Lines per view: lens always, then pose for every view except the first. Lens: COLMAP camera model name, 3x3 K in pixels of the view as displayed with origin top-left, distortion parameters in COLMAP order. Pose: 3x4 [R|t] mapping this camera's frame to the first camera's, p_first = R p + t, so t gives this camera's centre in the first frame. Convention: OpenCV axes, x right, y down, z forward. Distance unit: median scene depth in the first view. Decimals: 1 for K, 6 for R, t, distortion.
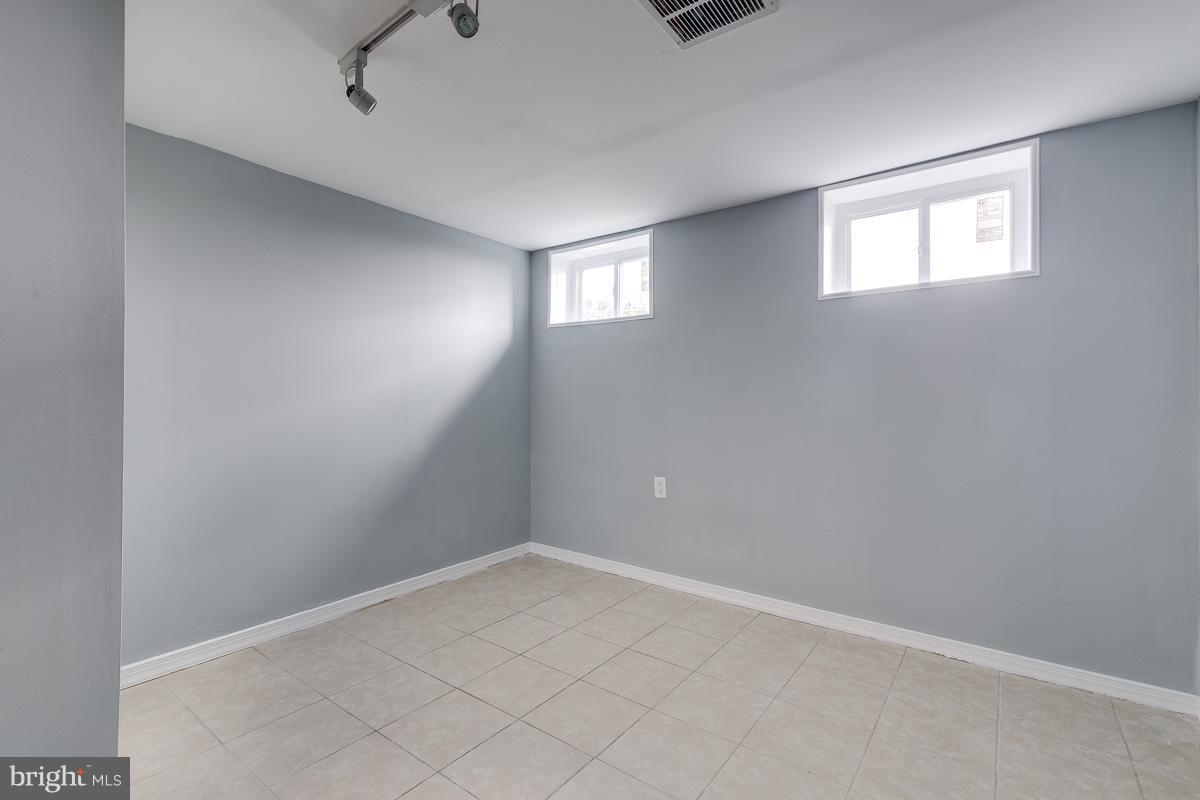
lens RADIAL K [[540.4, 0, 603.9], [0, 540.4, 399.2], [0, 0, 1]] dist [0.003712, 0.000360]
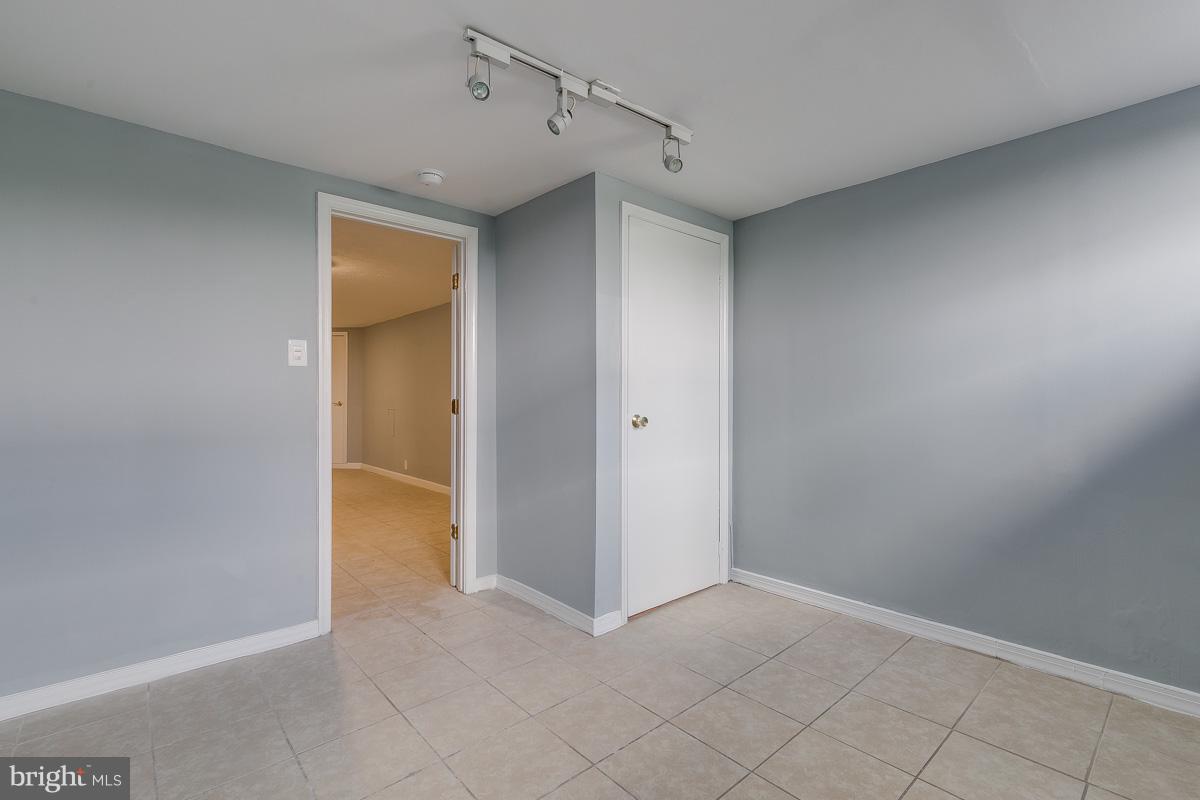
lens RADIAL K [[540.4, 0, 604.1], [0, 540.4, 399.6], [0, 0, 1]] dist [0.003712, 0.000360]
pose [[-0.192876, 0.006574, -0.981201, 0.499723], [0.004030, 0.999974, 0.005907, -0.005725], [0.981215, -0.002815, -0.192897, 0.638774]]
